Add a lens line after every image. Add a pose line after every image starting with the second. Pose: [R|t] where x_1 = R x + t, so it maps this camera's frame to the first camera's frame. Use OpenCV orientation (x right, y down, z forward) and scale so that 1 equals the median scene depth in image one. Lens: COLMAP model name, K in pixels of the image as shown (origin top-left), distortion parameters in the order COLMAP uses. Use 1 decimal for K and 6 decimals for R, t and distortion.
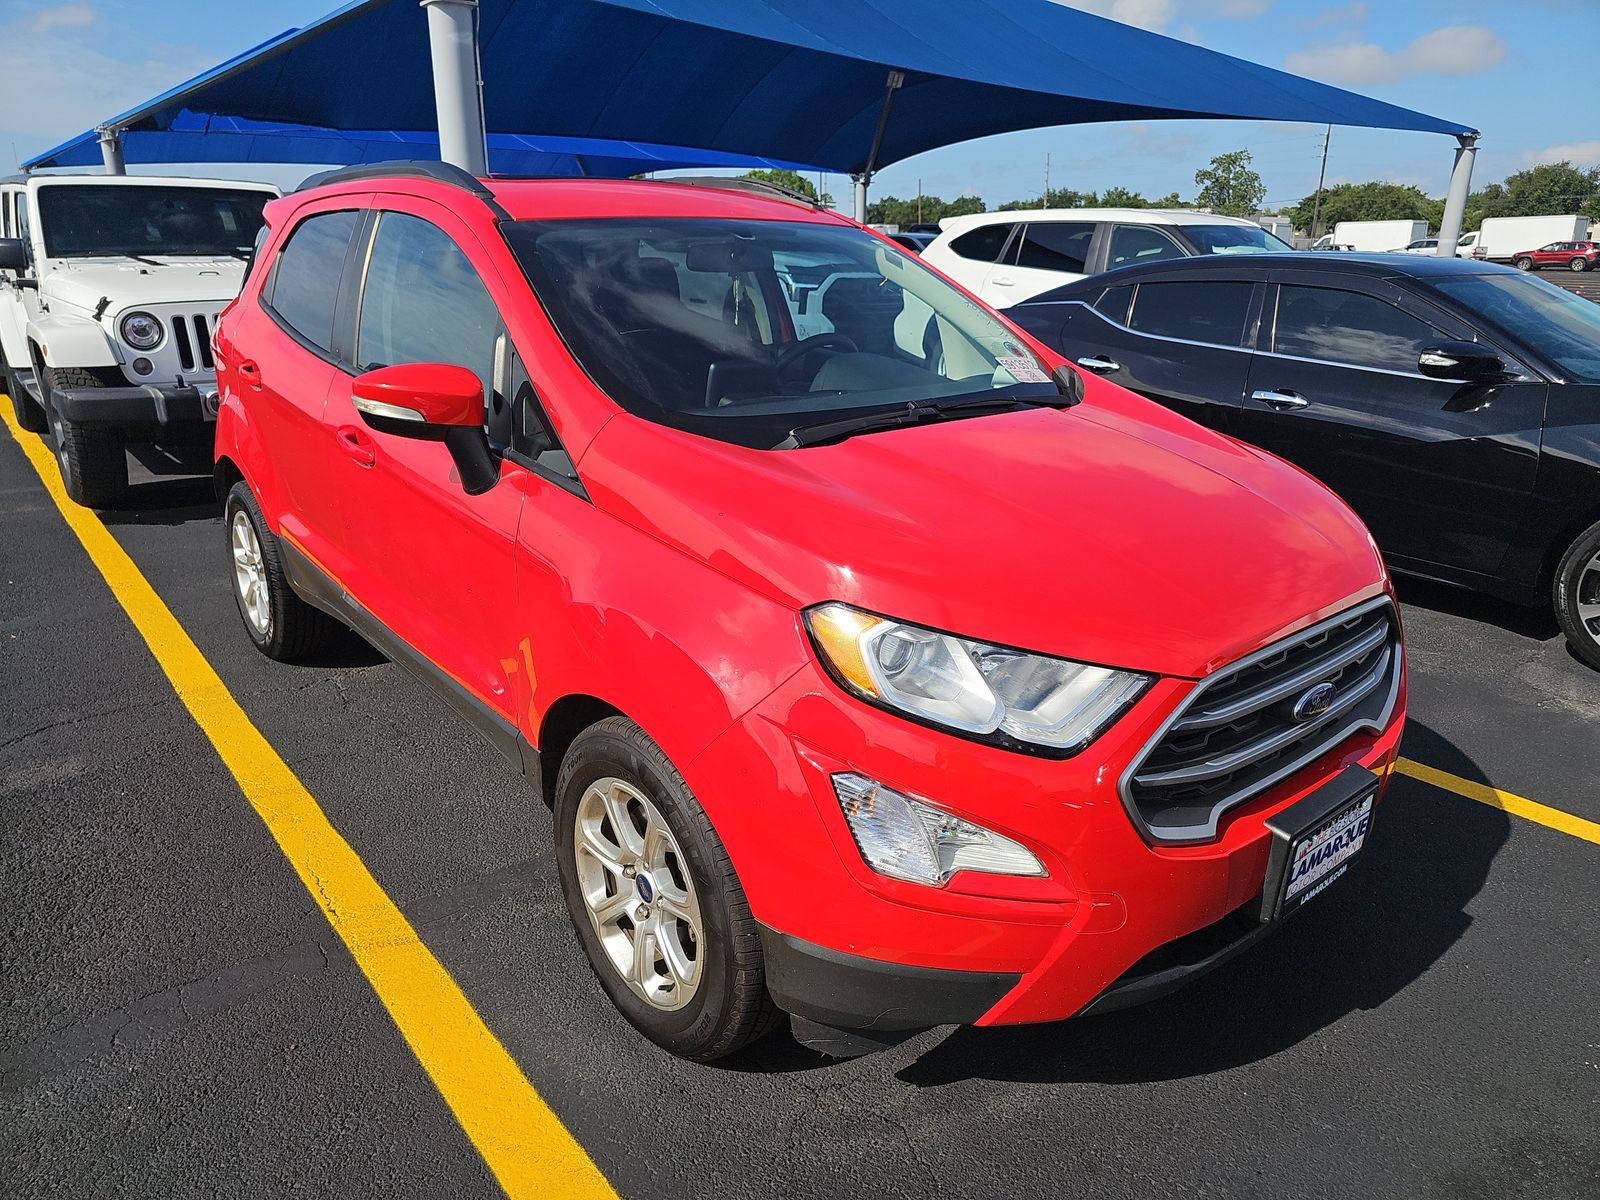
lens RADIAL K [[1080.9, 0, 800.0], [0, 1080.9, 600.0], [0, 0, 1]] dist [0.060284, -0.043492]
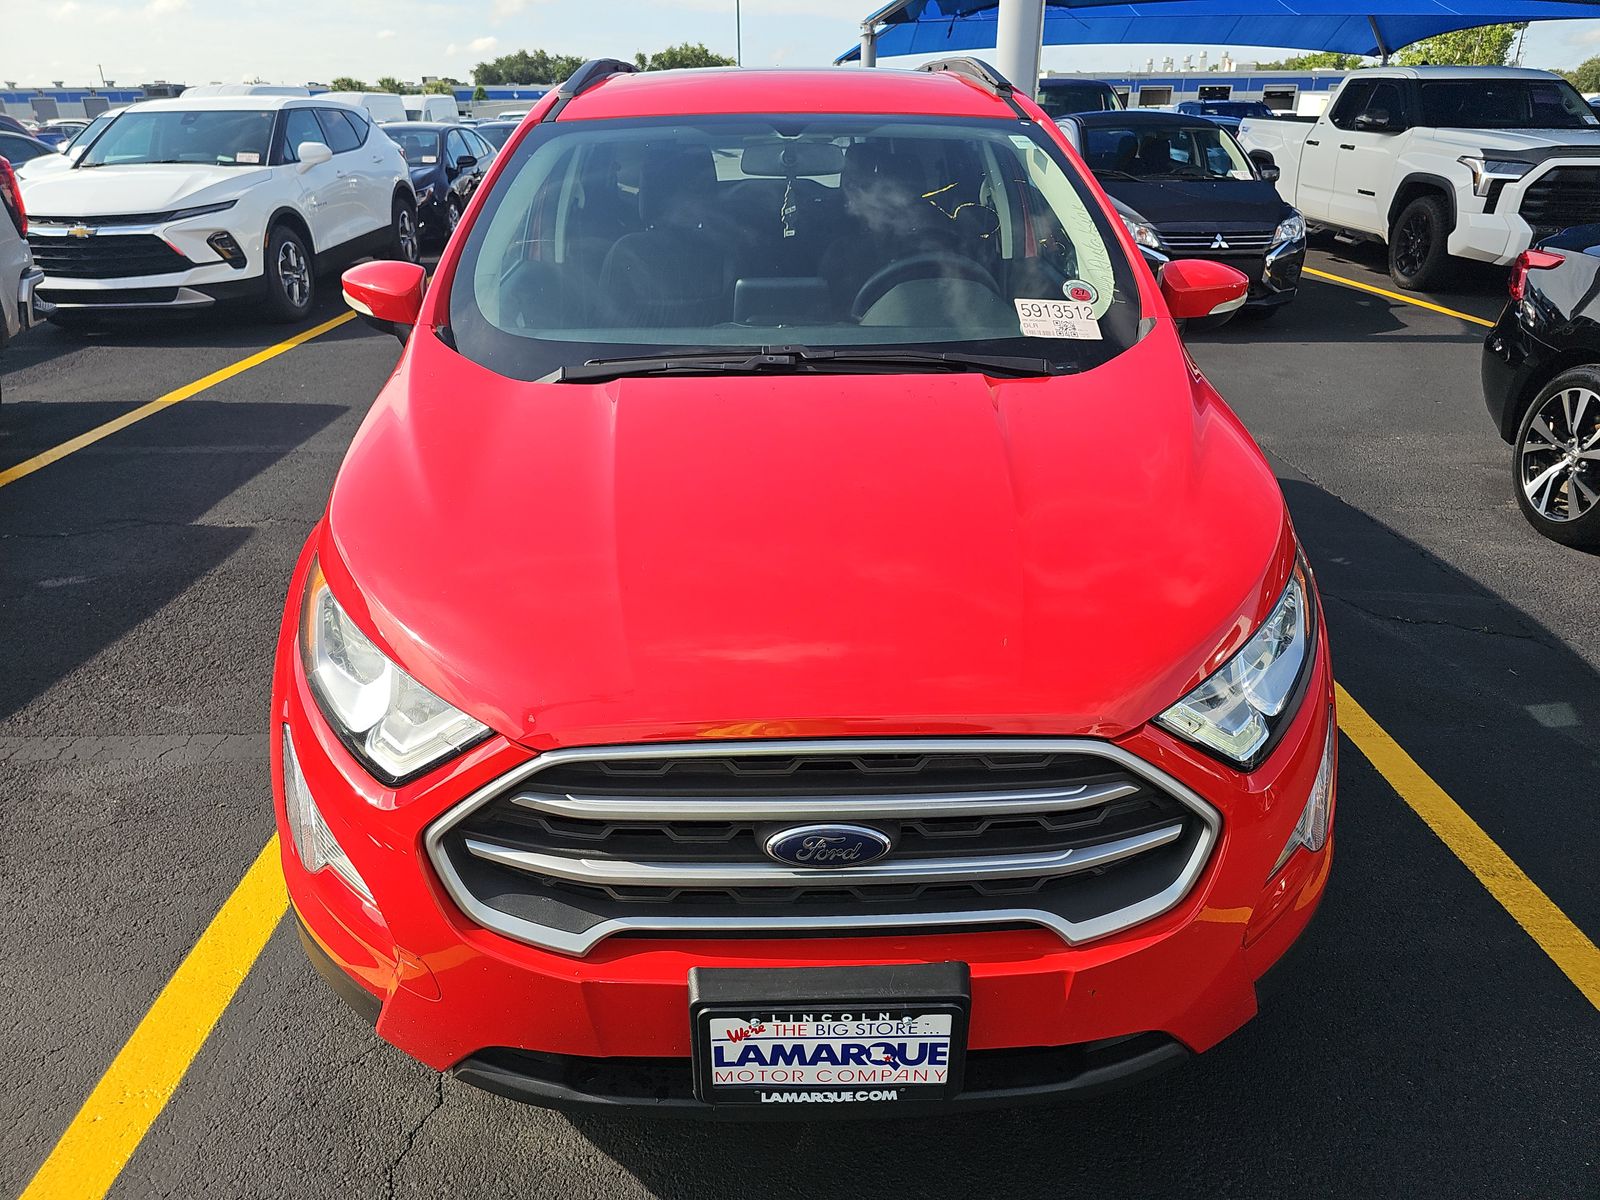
lens RADIAL K [[1080.9, 0, 800.0], [0, 1080.9, 600.0], [0, 0, 1]] dist [0.060284, -0.043492]
pose [[0.772538, 0.246614, -0.585122, 0.582148], [-0.189388, 0.969045, 0.158378, -0.116183], [0.606067, -0.011538, 0.795330, 0.315024]]
